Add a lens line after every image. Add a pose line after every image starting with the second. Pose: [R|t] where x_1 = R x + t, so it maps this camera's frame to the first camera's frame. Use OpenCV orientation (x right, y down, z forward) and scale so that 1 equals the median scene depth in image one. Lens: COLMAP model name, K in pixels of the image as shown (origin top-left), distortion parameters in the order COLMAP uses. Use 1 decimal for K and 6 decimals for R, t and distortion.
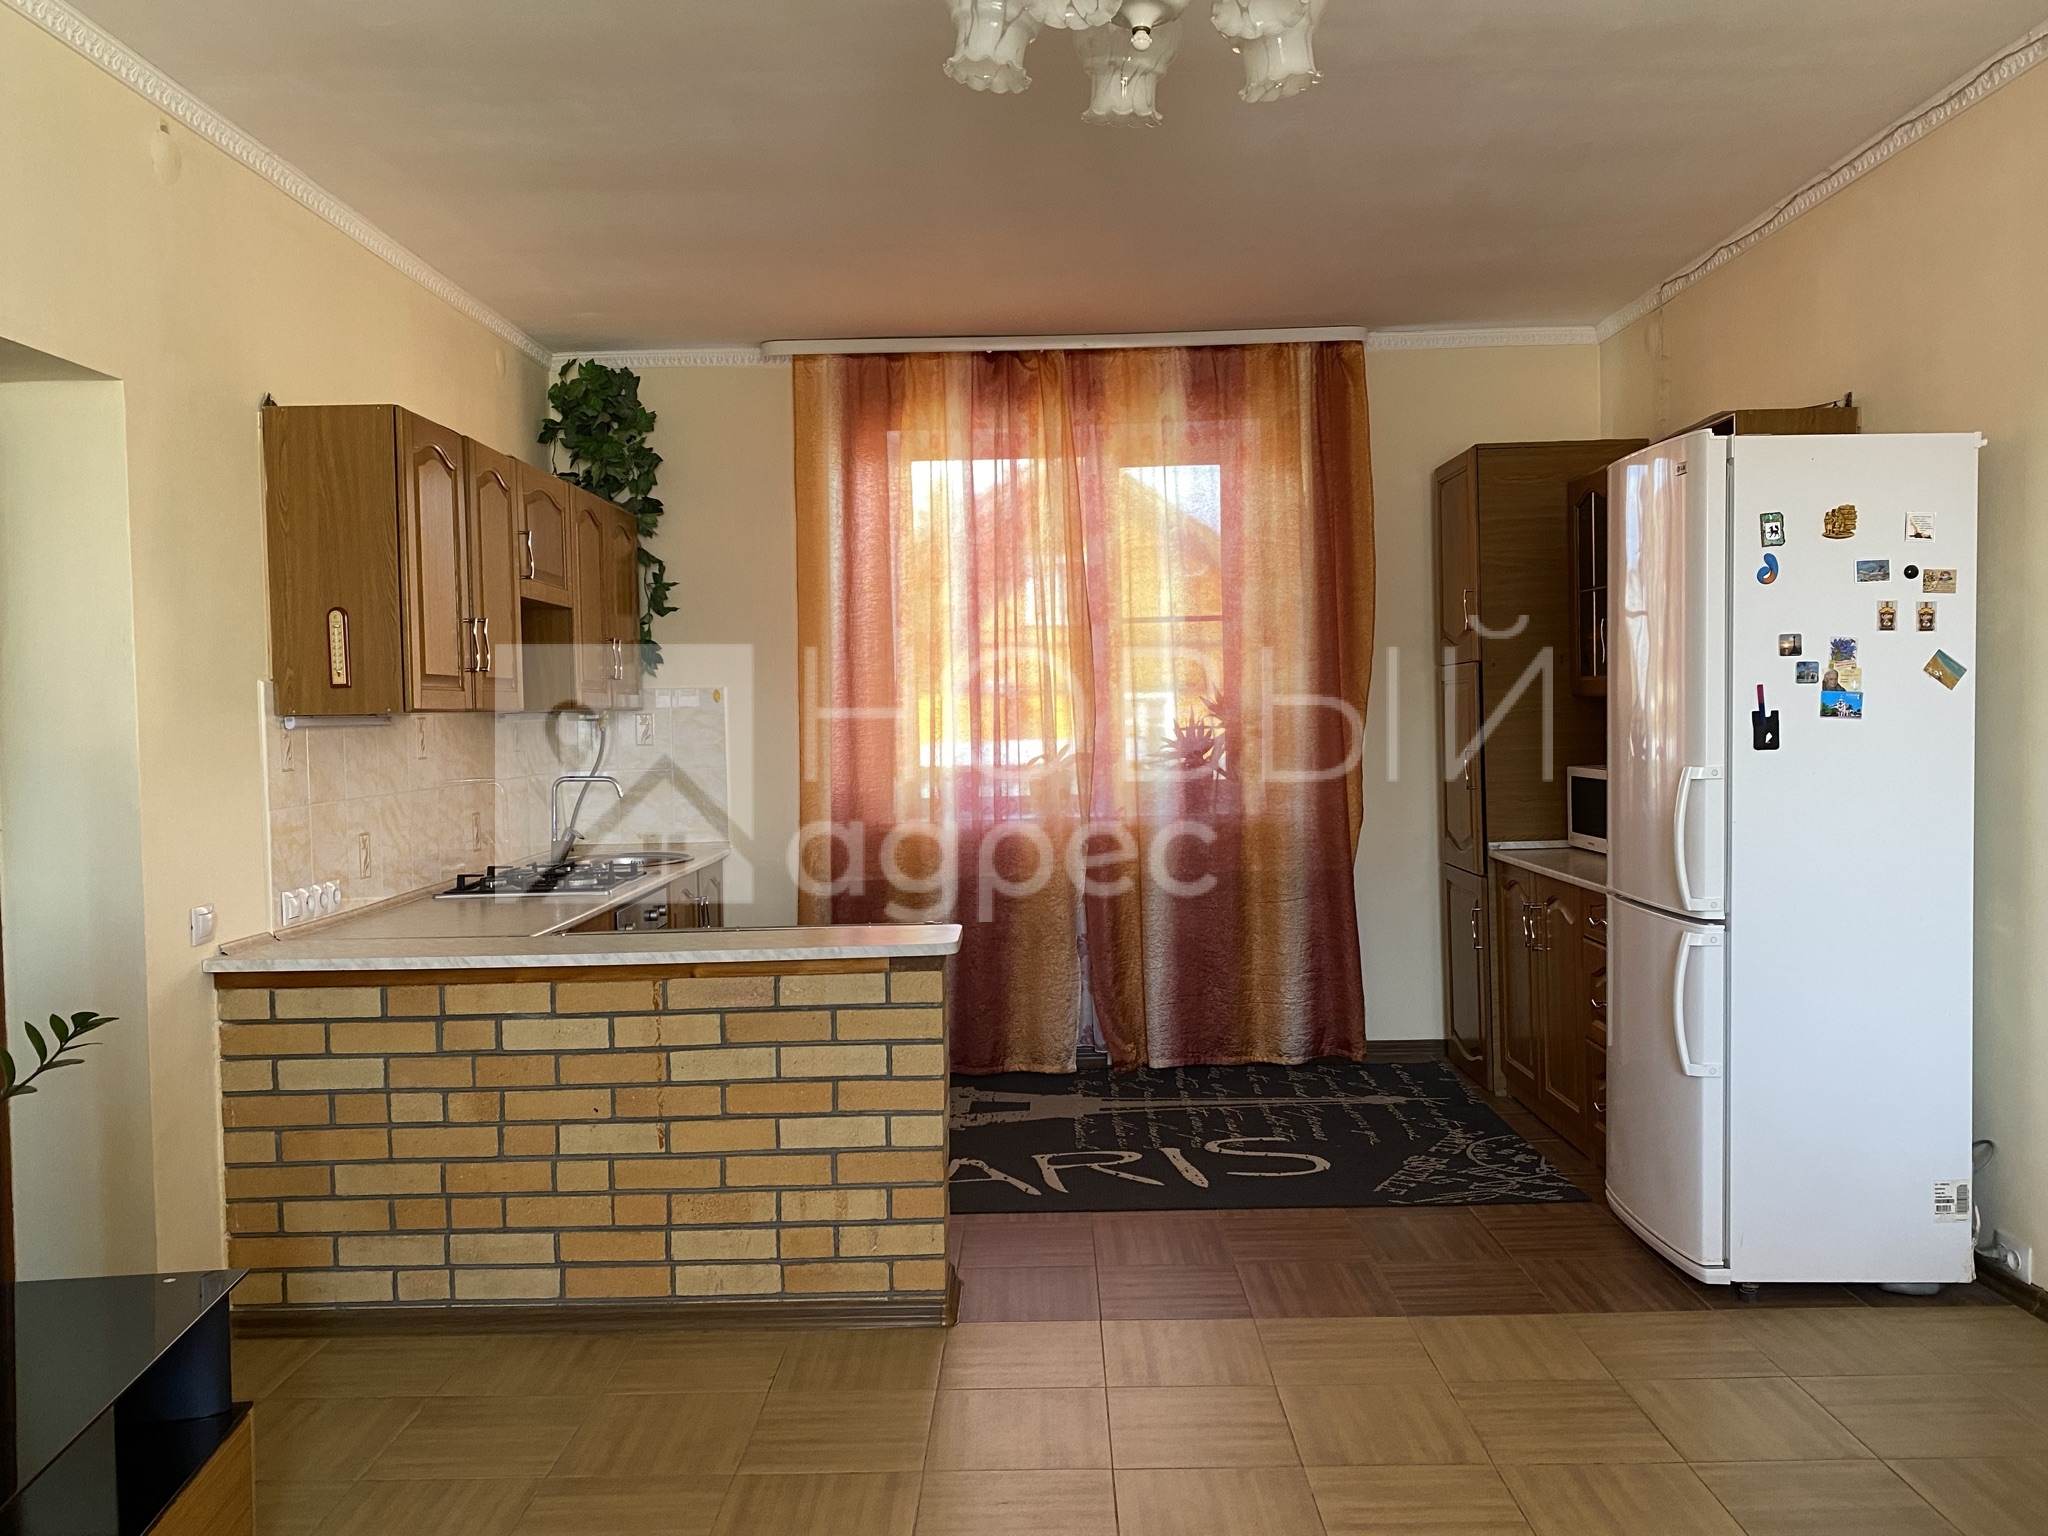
lens RADIAL K [[1567.7, 0, 1028.9], [0, 1567.7, 777.2], [0, 0, 1]] dist [0.035809, -0.029917]
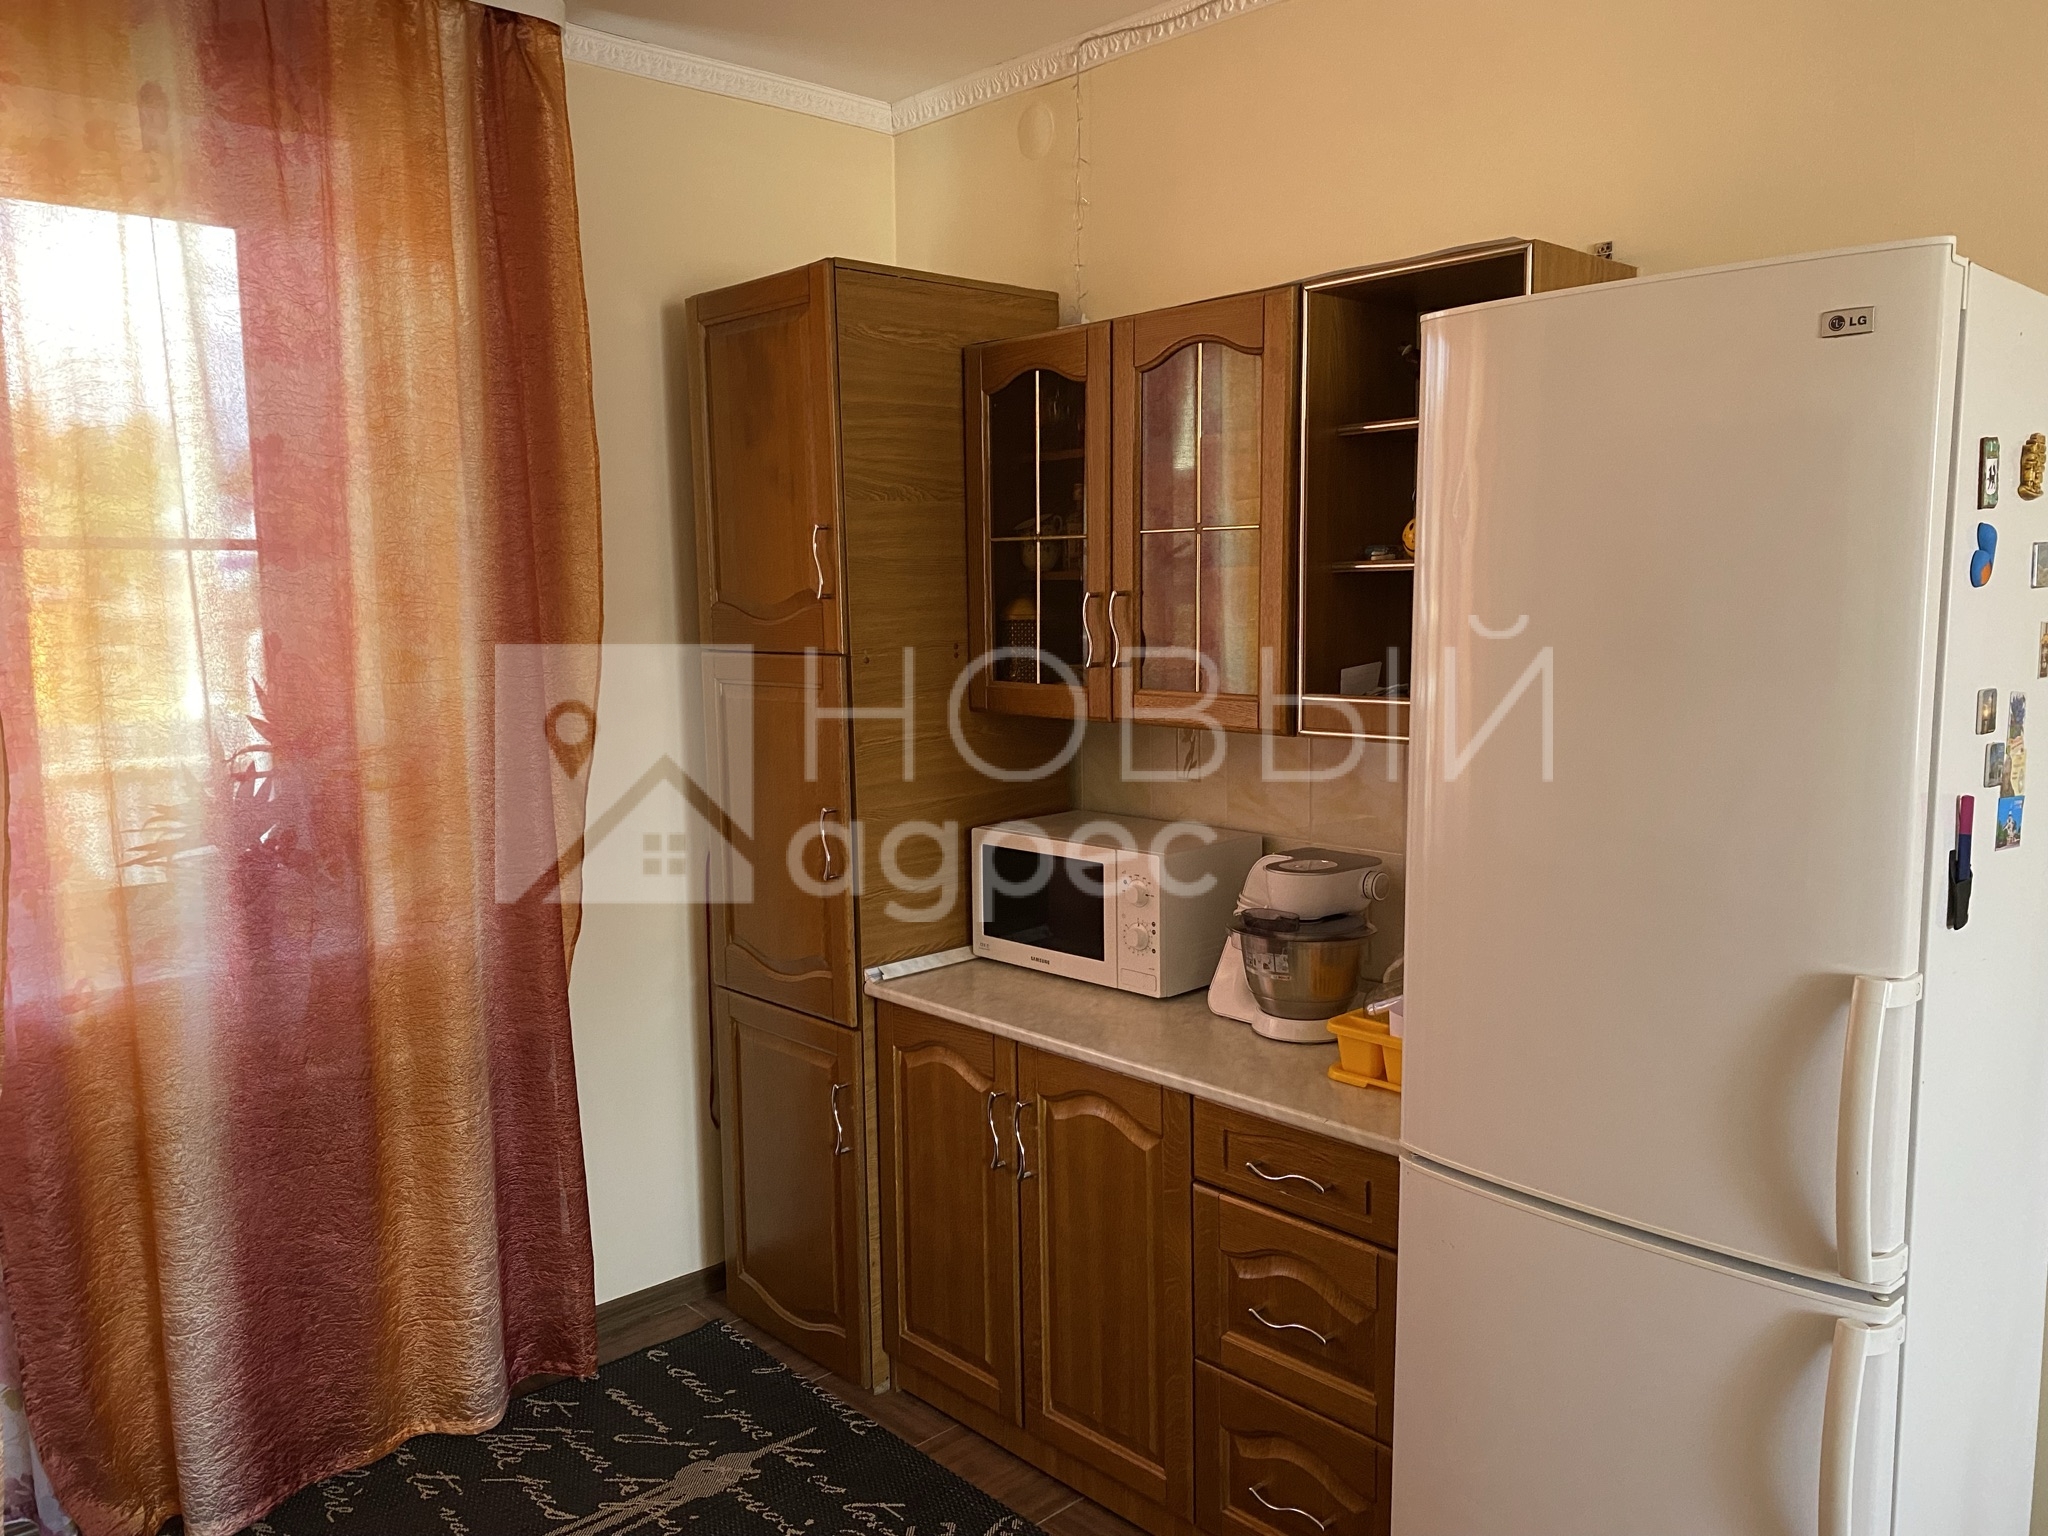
lens RADIAL K [[1567.7, 0, 1018.9], [0, 1567.7, 751.2], [0, 0, 1]] dist [0.035809, -0.029917]
pose [[0.730934, -0.055799, 0.680163, -0.046352], [0.023570, 0.998121, 0.056555, -0.063663], [-0.682041, -0.025306, 0.730876, 0.504851]]
